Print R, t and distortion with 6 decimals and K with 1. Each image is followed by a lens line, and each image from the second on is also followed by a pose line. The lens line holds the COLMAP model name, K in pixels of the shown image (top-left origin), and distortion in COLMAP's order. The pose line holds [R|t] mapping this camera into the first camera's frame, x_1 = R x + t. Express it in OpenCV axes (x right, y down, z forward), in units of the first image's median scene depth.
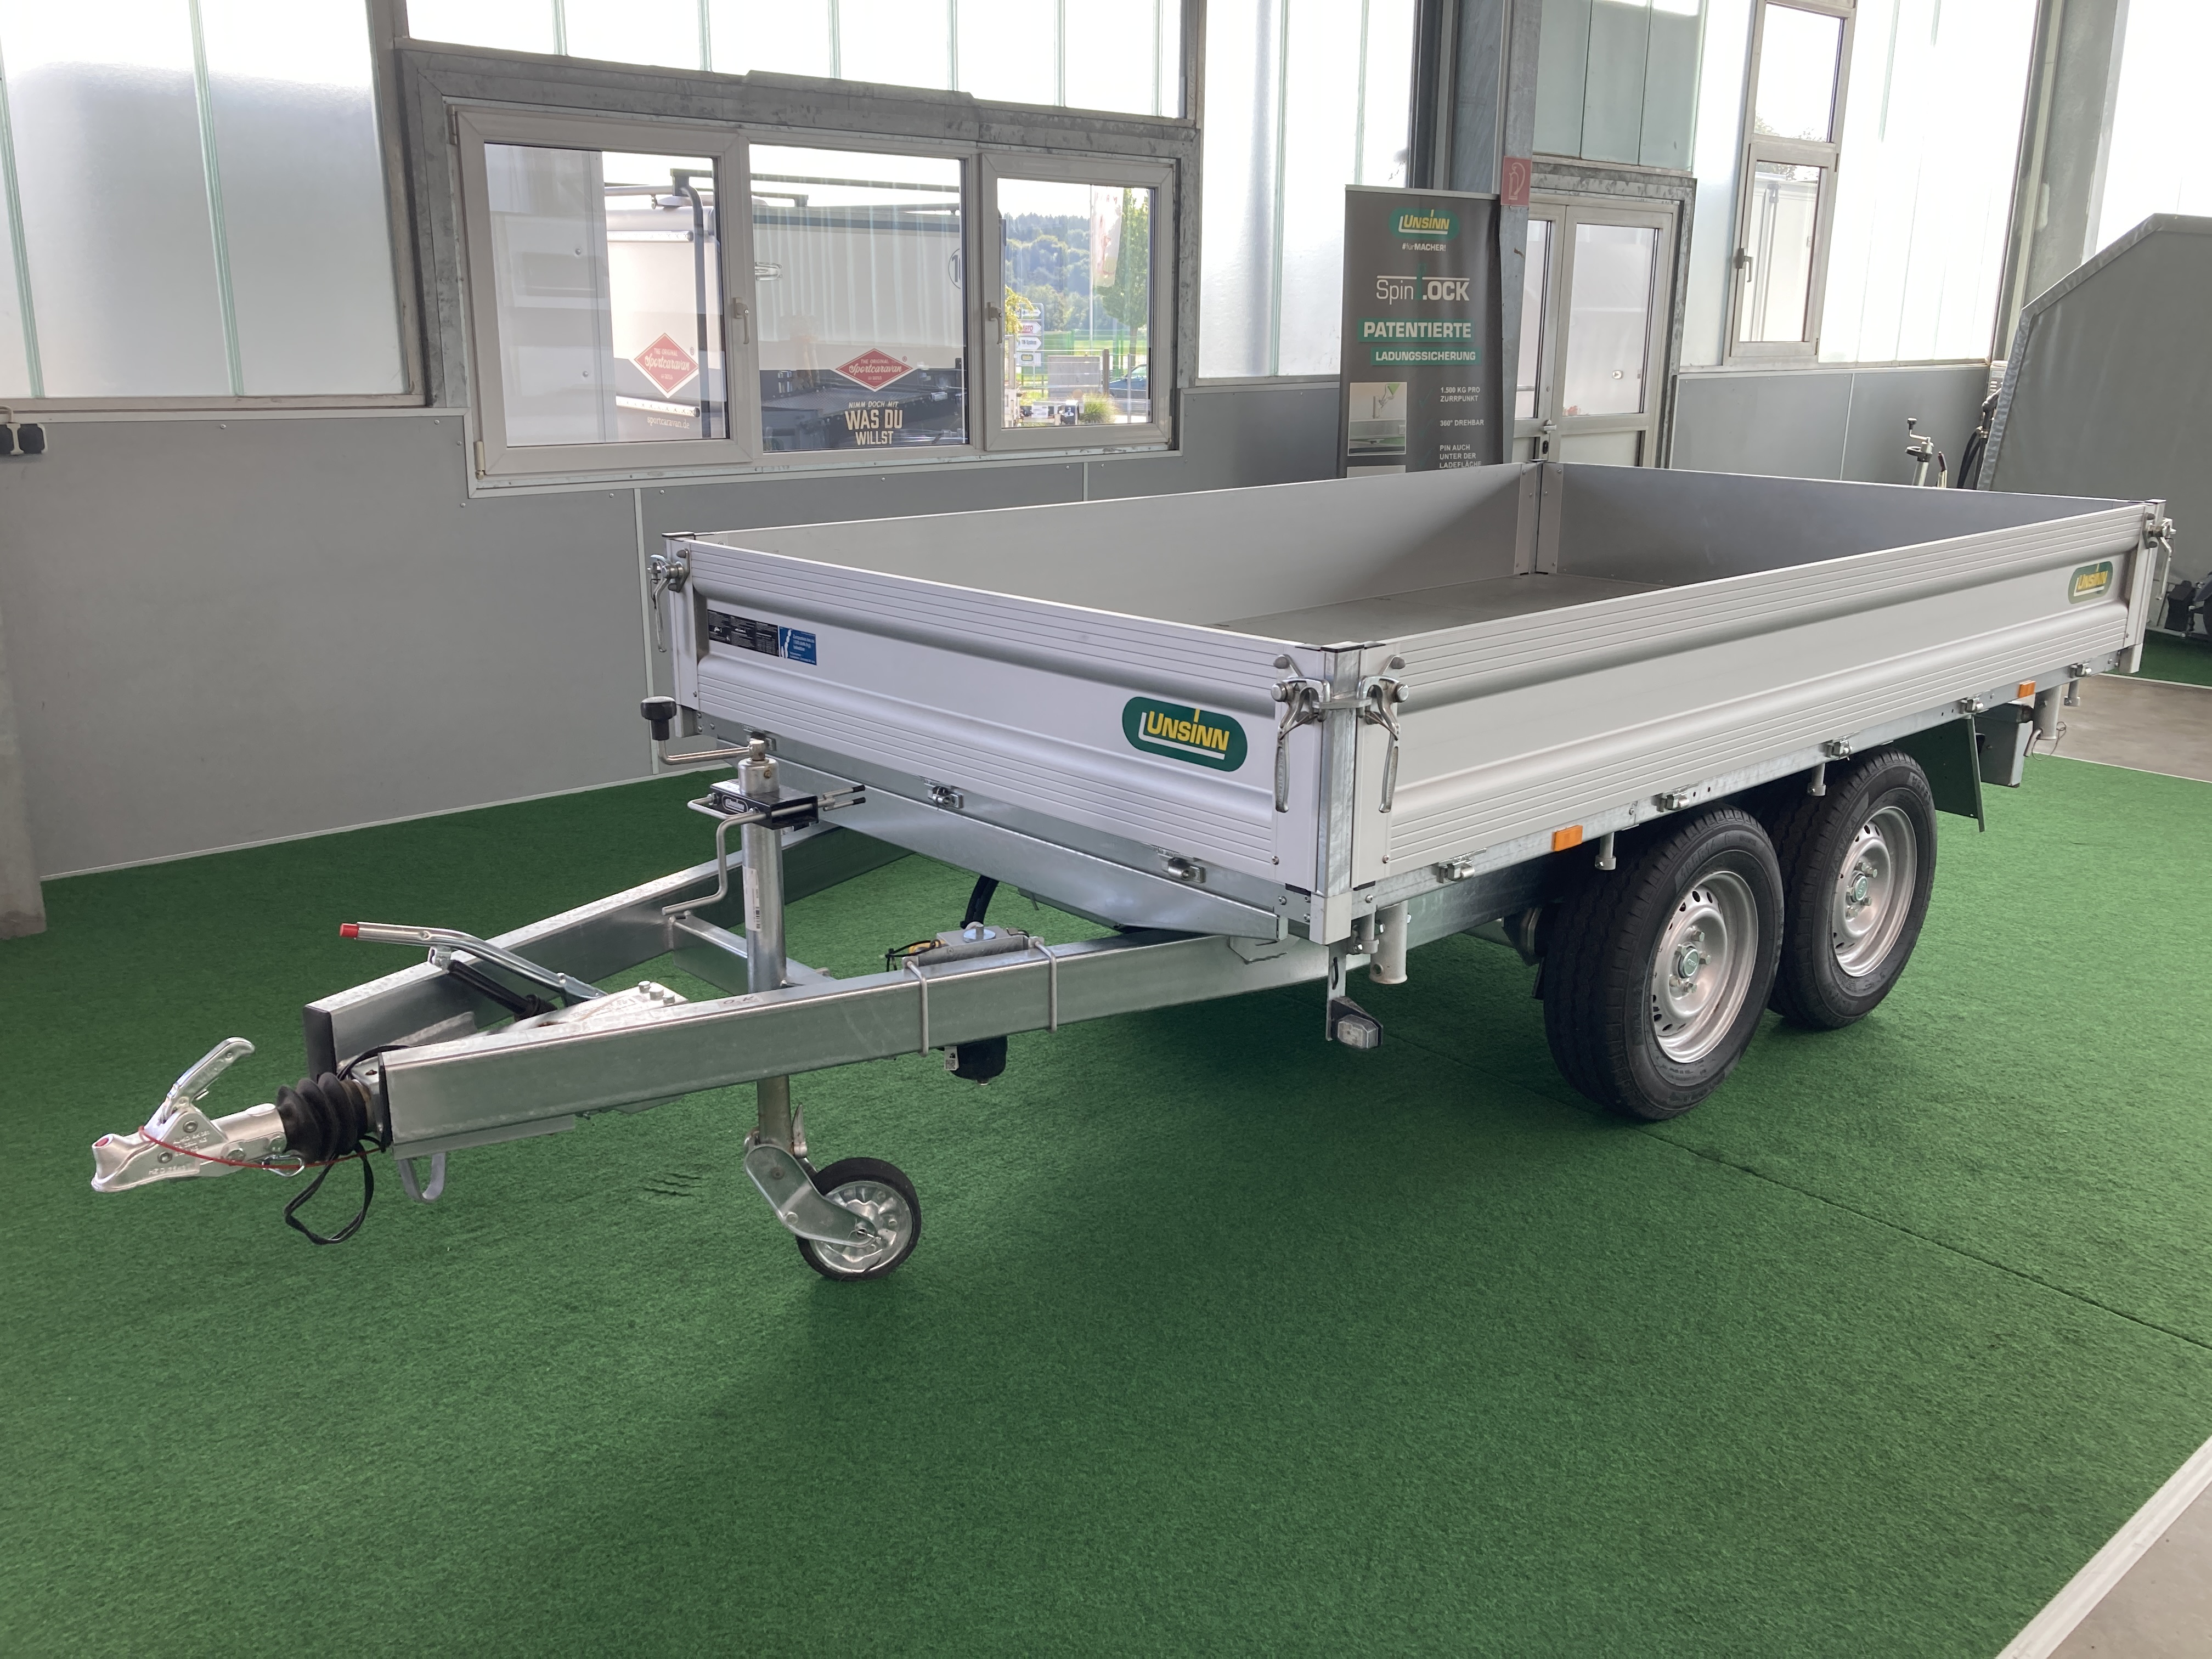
lens RADIAL K [[1807.7, 0, 1106.0], [0, 1807.7, 829.5], [0, 0, 1]] dist [0.001643, 0.001593]
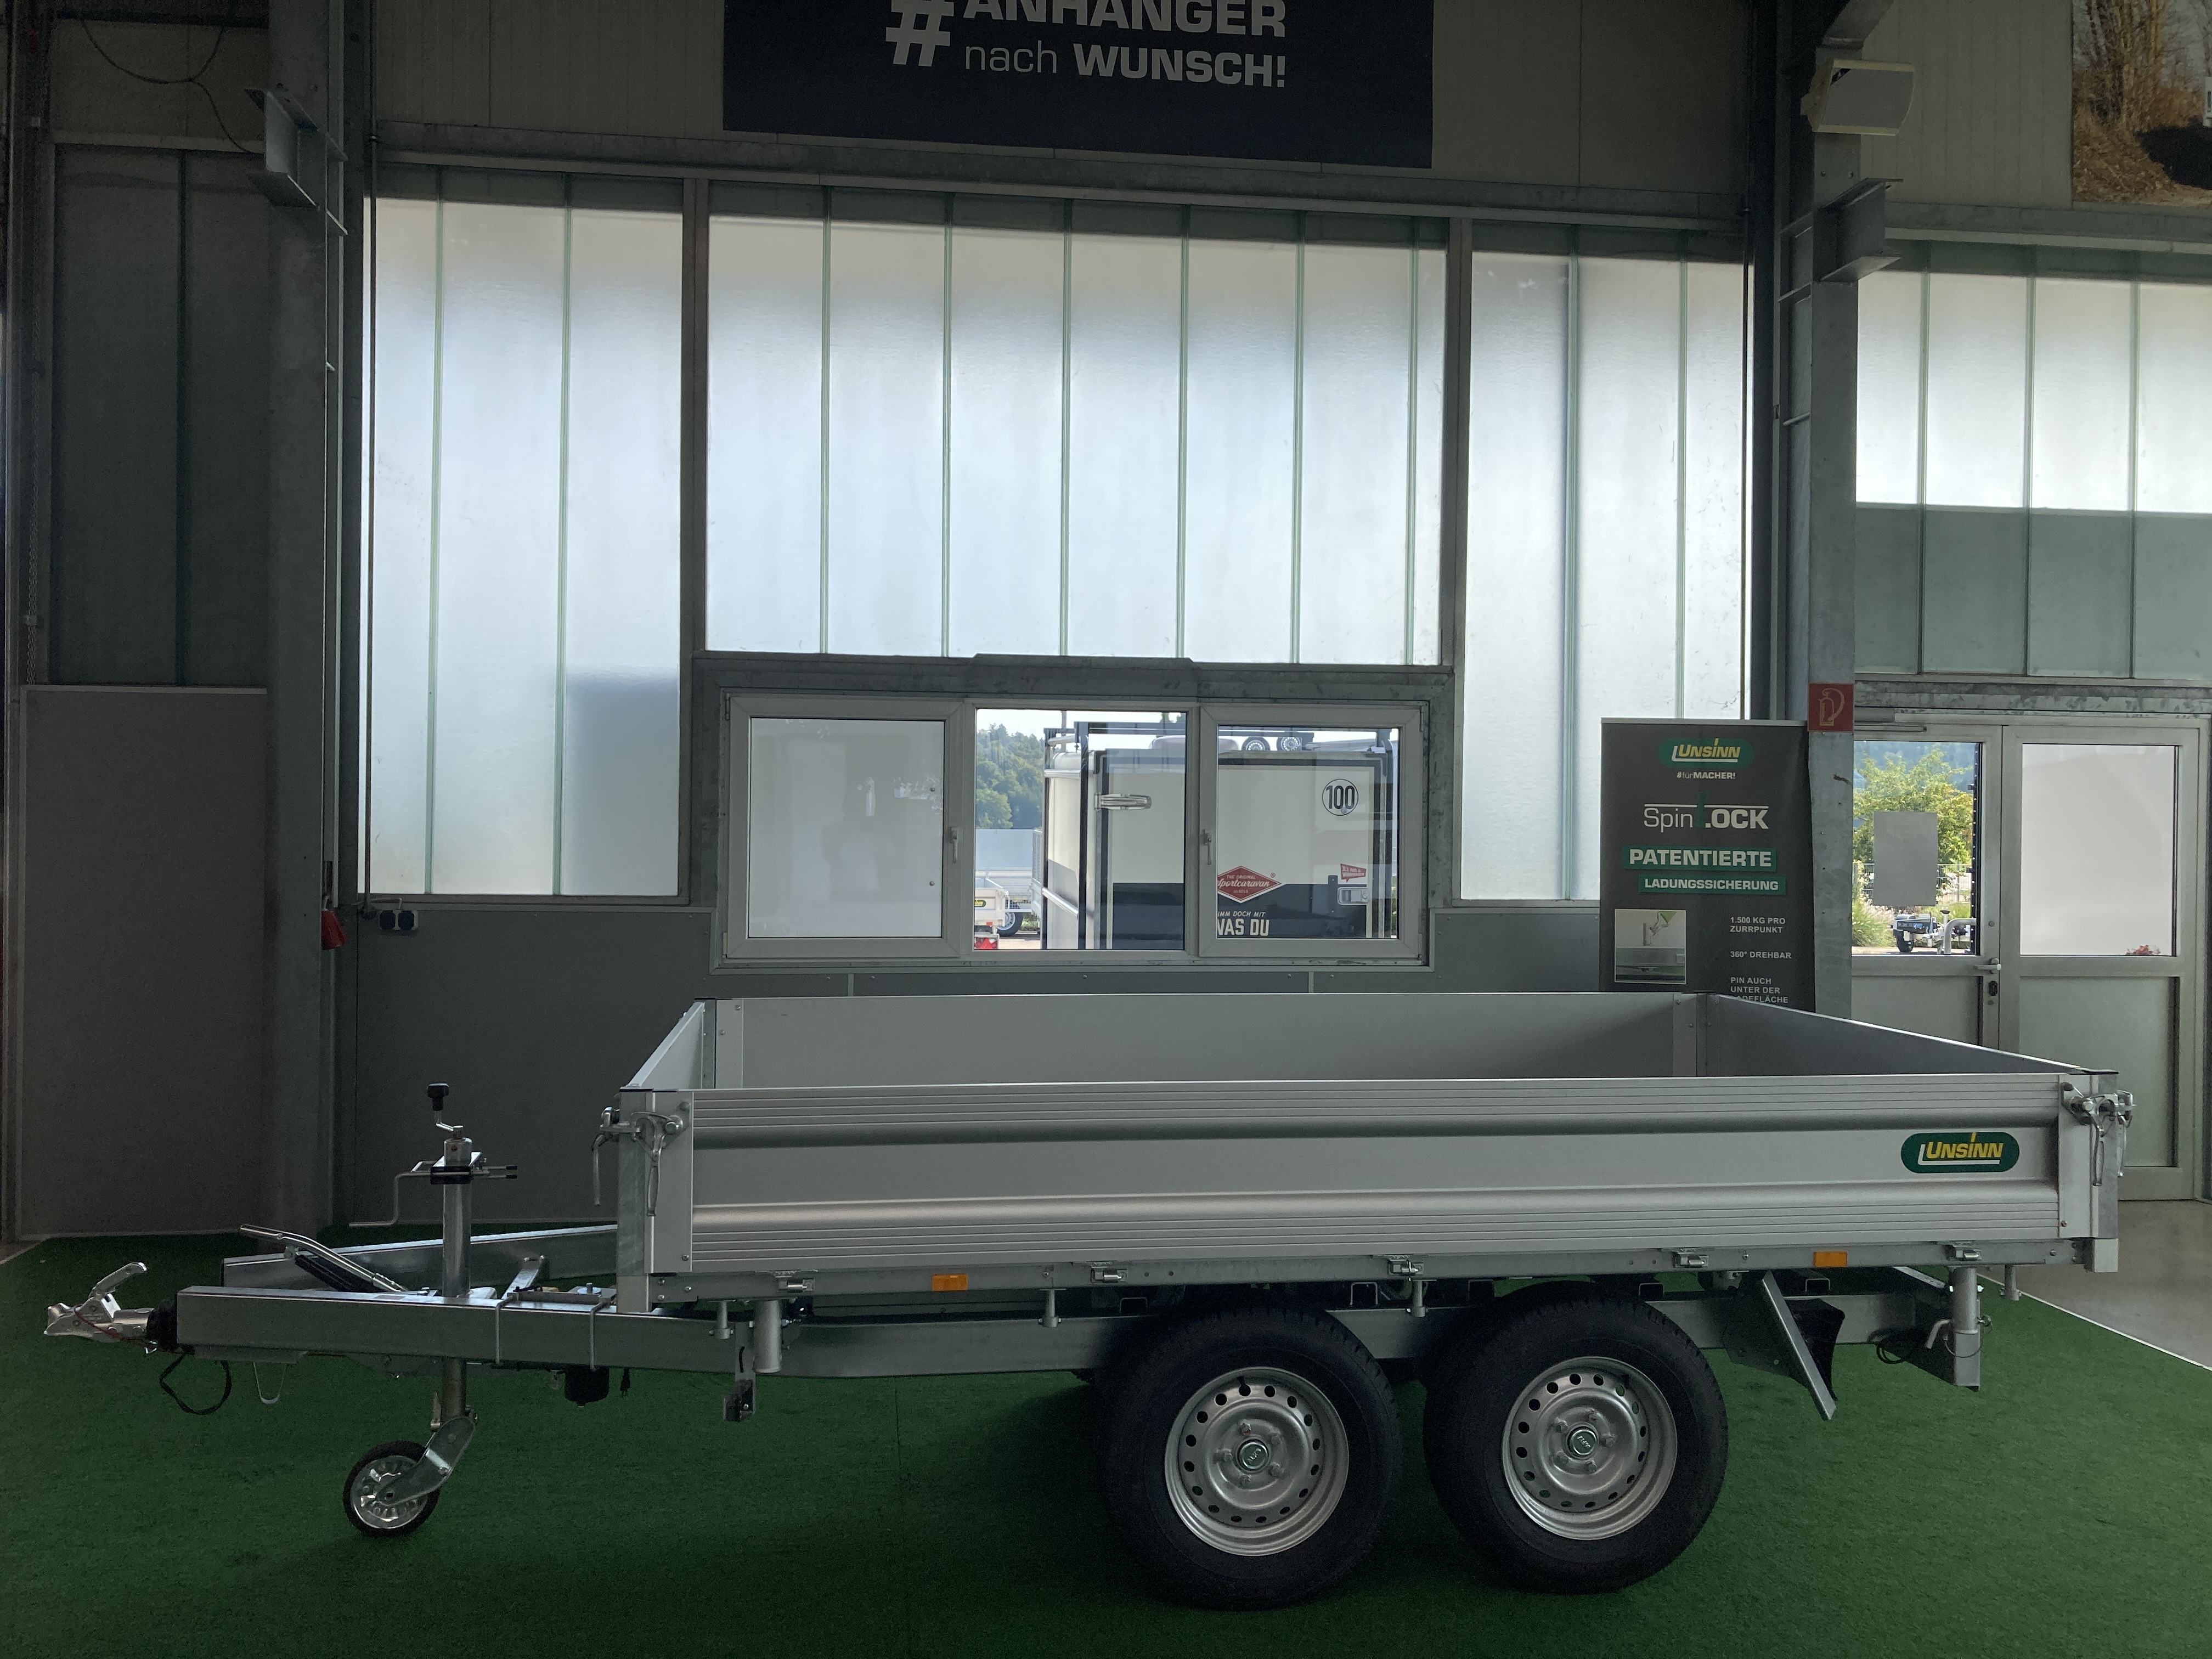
lens RADIAL K [[1798.8, 0, 1085.6], [0, 1798.8, 834.8], [0, 0, 1]] dist [0.057200, -0.050251]
pose [[0.830362, 0.007742, -0.557171, 0.444138], [-0.156136, 0.963081, -0.219310, -0.026477], [0.534903, 0.269101, 0.800914, 0.052143]]
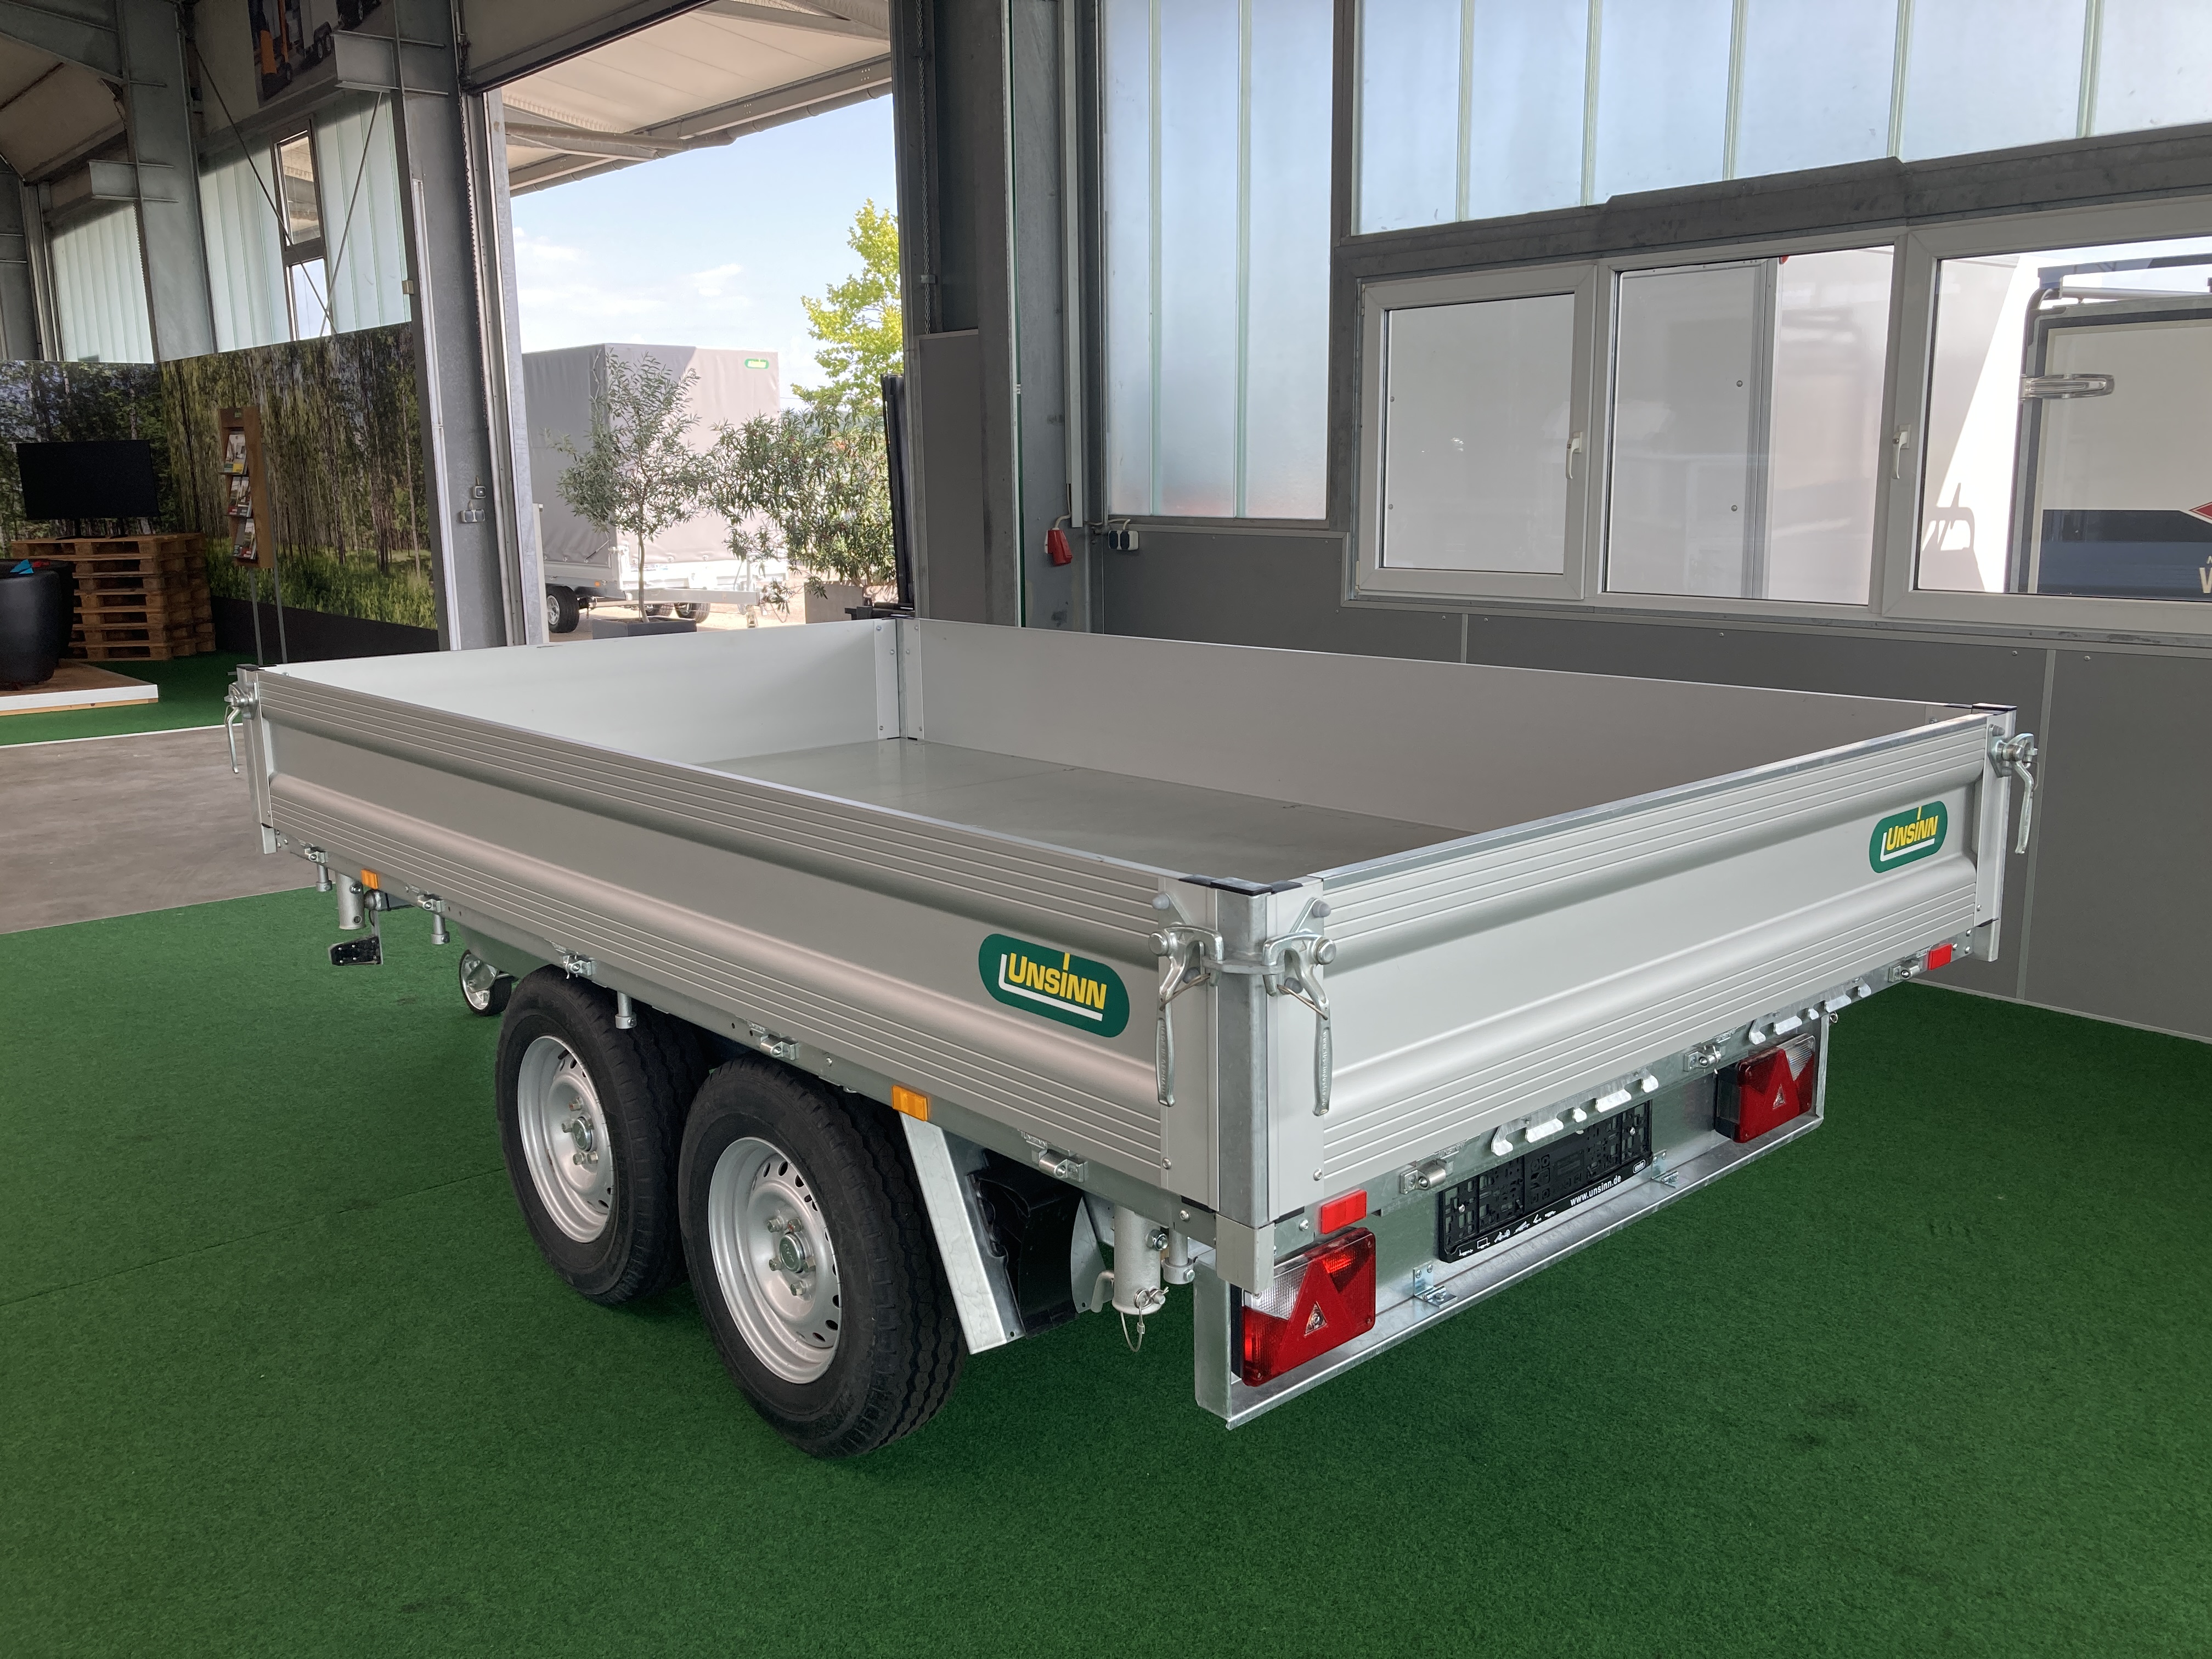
lens RADIAL K [[1816.3, 0, 1098.5], [0, 1816.3, 817.2], [0, 0, 1]] dist [0.012036, 0.006268]
pose [[0.006909, 0.188763, -0.981998, 0.630529], [-0.256641, 0.949464, 0.180704, -0.166218], [0.966482, 0.250773, 0.055004, 0.598805]]
